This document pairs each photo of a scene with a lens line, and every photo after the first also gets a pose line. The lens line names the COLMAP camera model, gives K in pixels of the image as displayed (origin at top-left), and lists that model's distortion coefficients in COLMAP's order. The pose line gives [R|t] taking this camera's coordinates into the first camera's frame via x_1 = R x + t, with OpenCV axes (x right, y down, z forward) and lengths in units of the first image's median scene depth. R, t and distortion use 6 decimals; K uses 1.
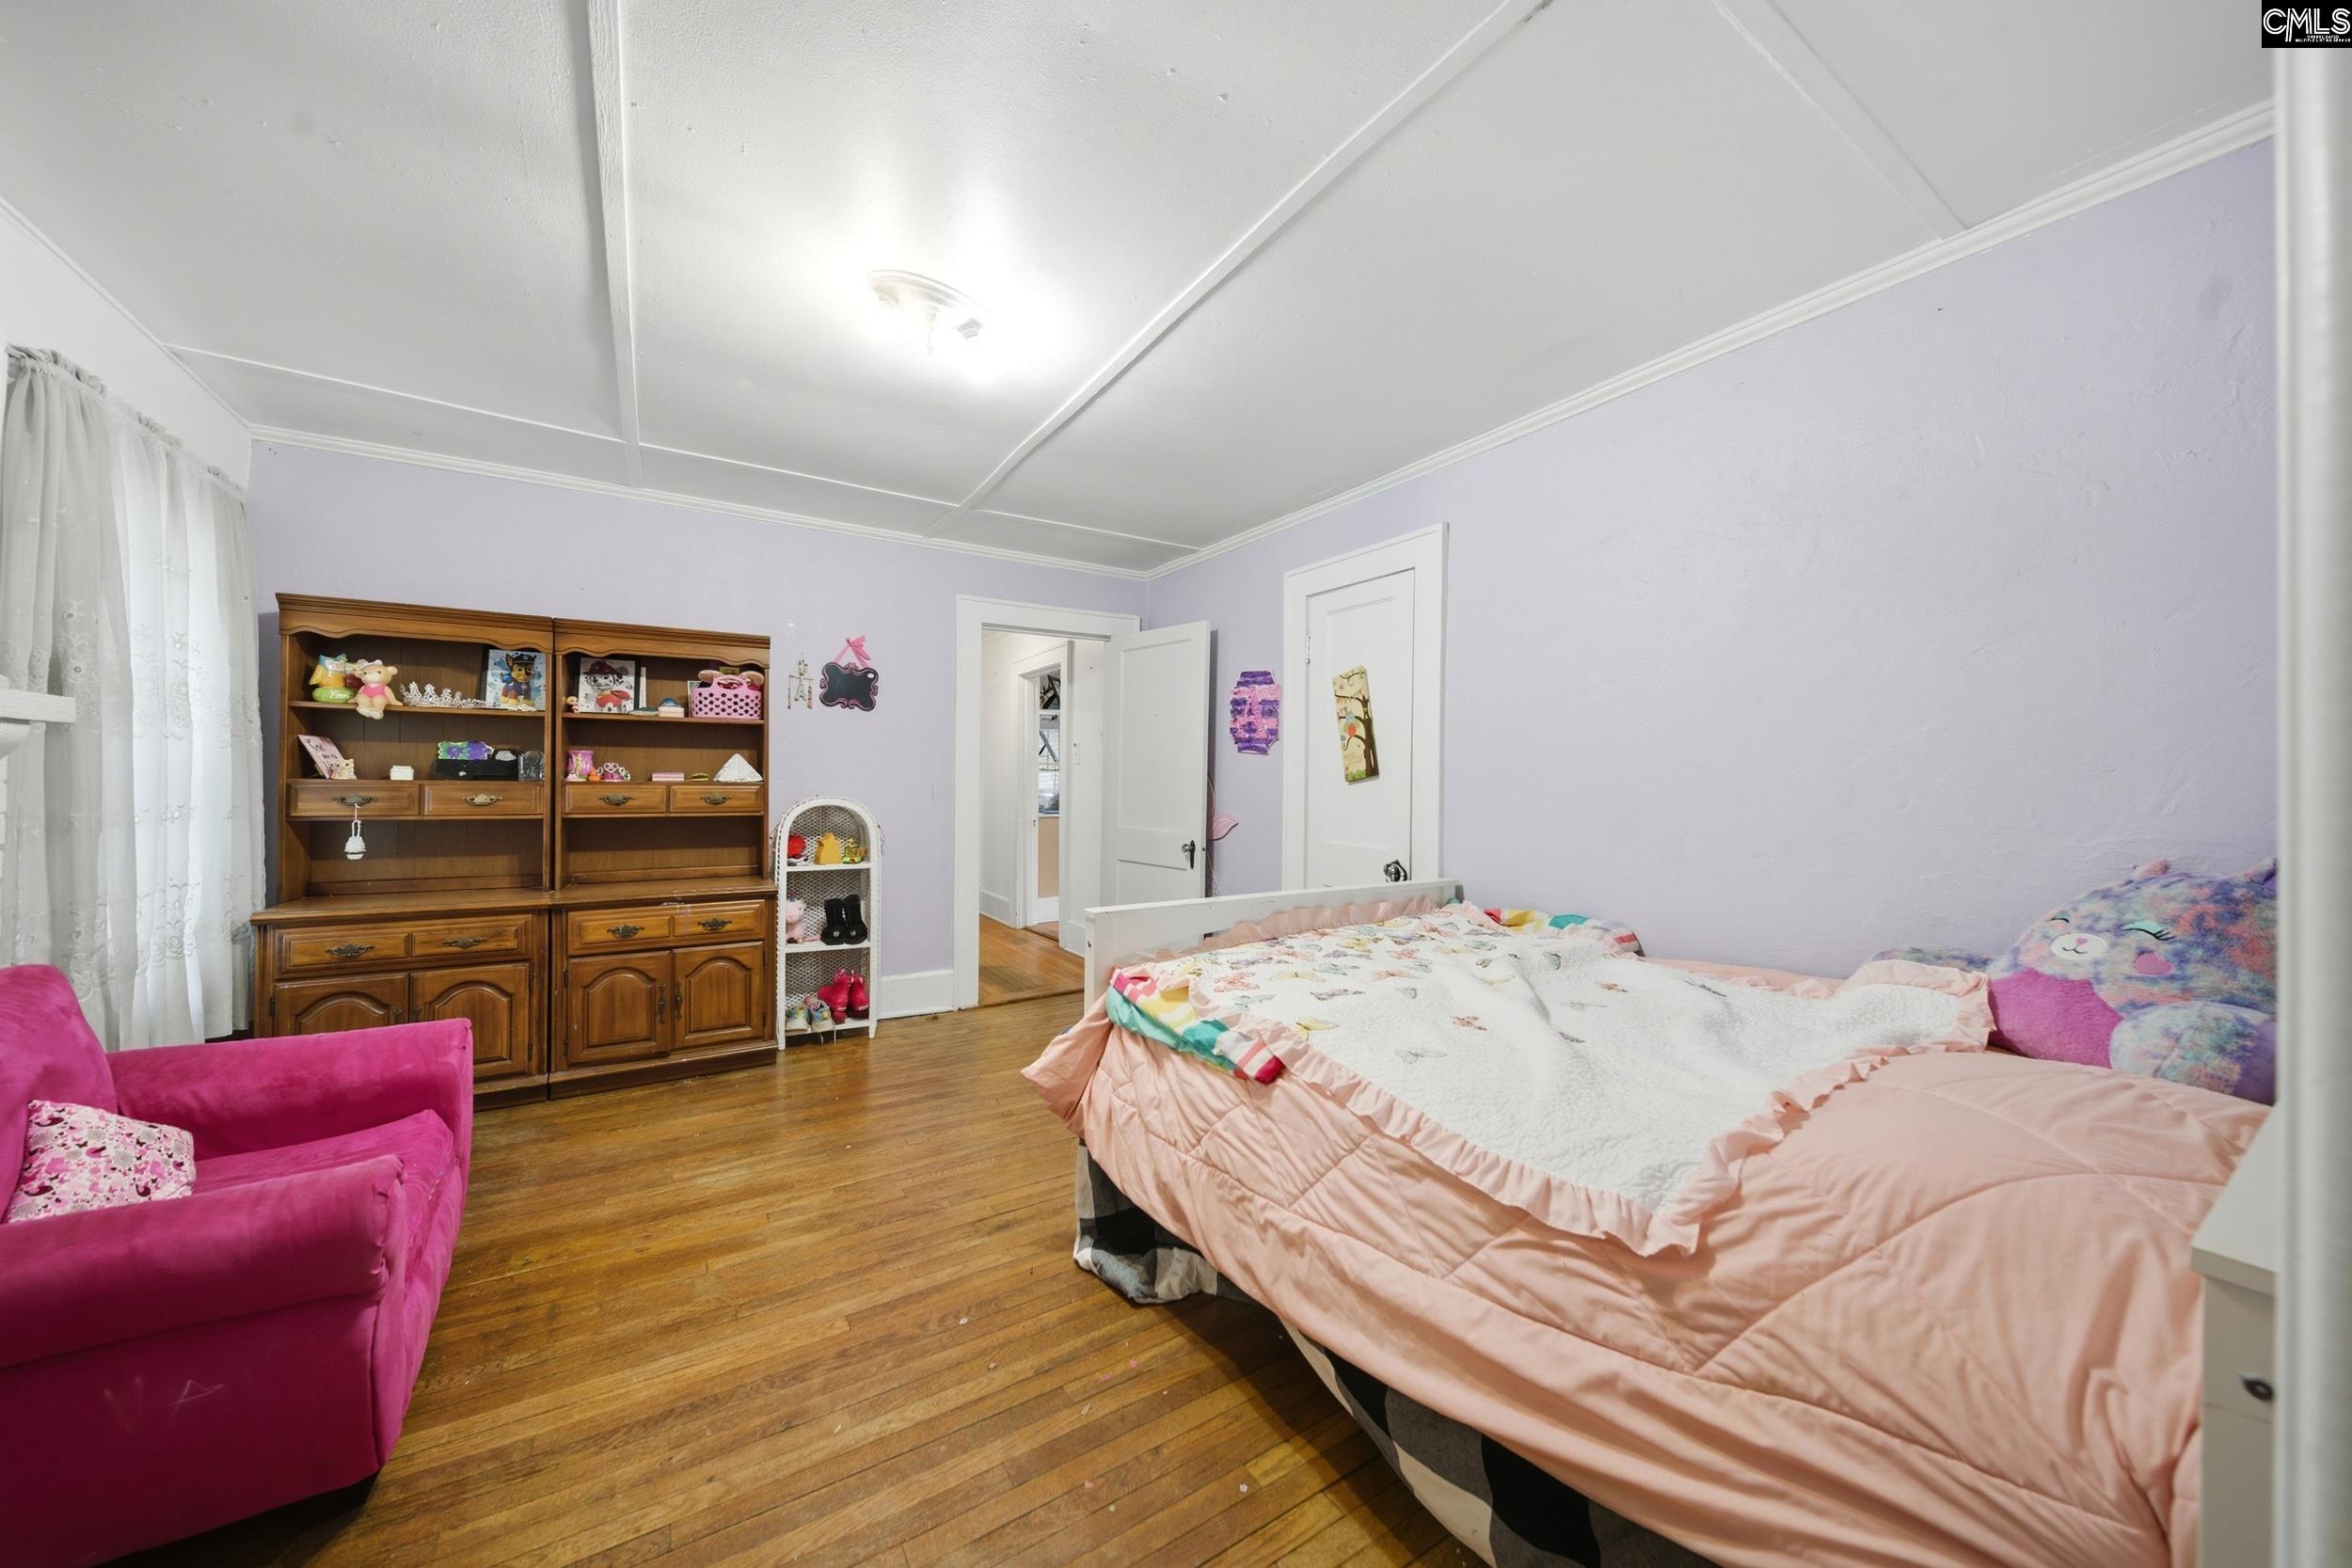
lens RADIAL K [[822.9, 0, 1175.6], [0, 822.9, 779.1], [0, 0, 1]] dist [-0.001492, -0.000299]
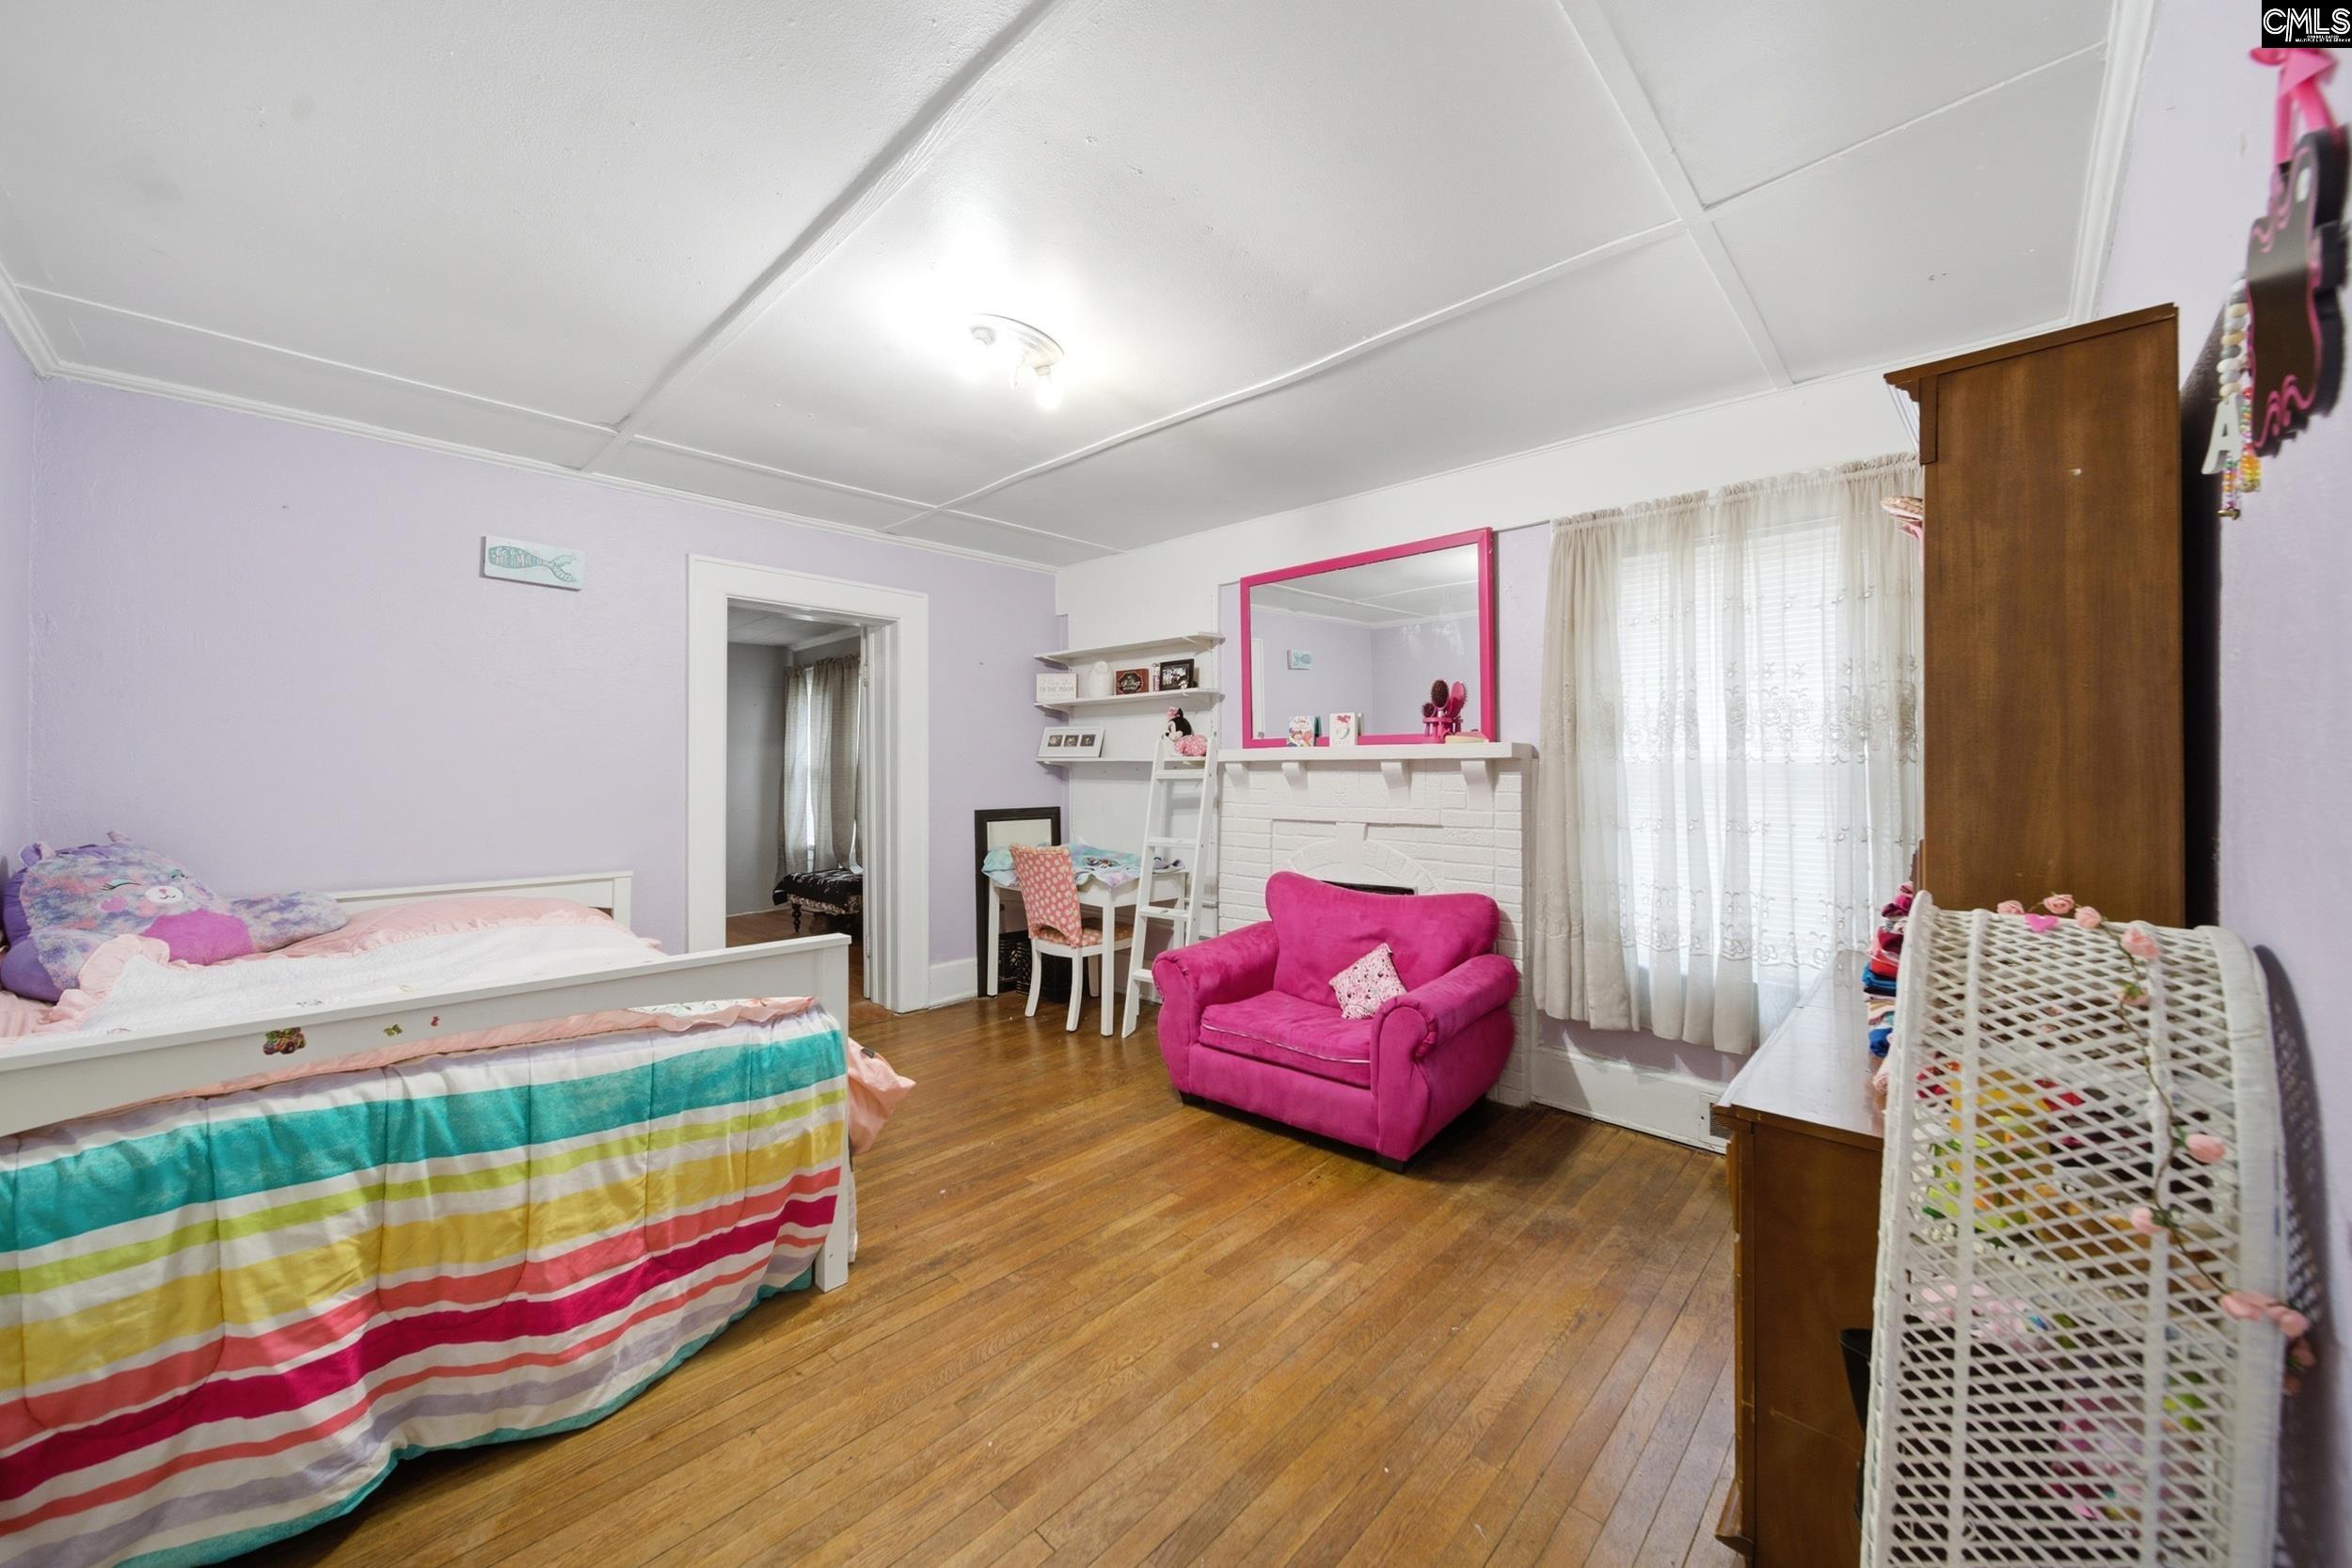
lens RADIAL K [[822.9, 0, 1175.6], [0, 822.9, 779.1], [0, 0, 1]] dist [-0.001492, -0.000299]
pose [[-0.969070, -0.007776, -0.246662, -0.225475], [-0.006894, 0.999966, -0.004439, -0.009440], [0.246688, -0.002601, -0.969091, 1.860582]]
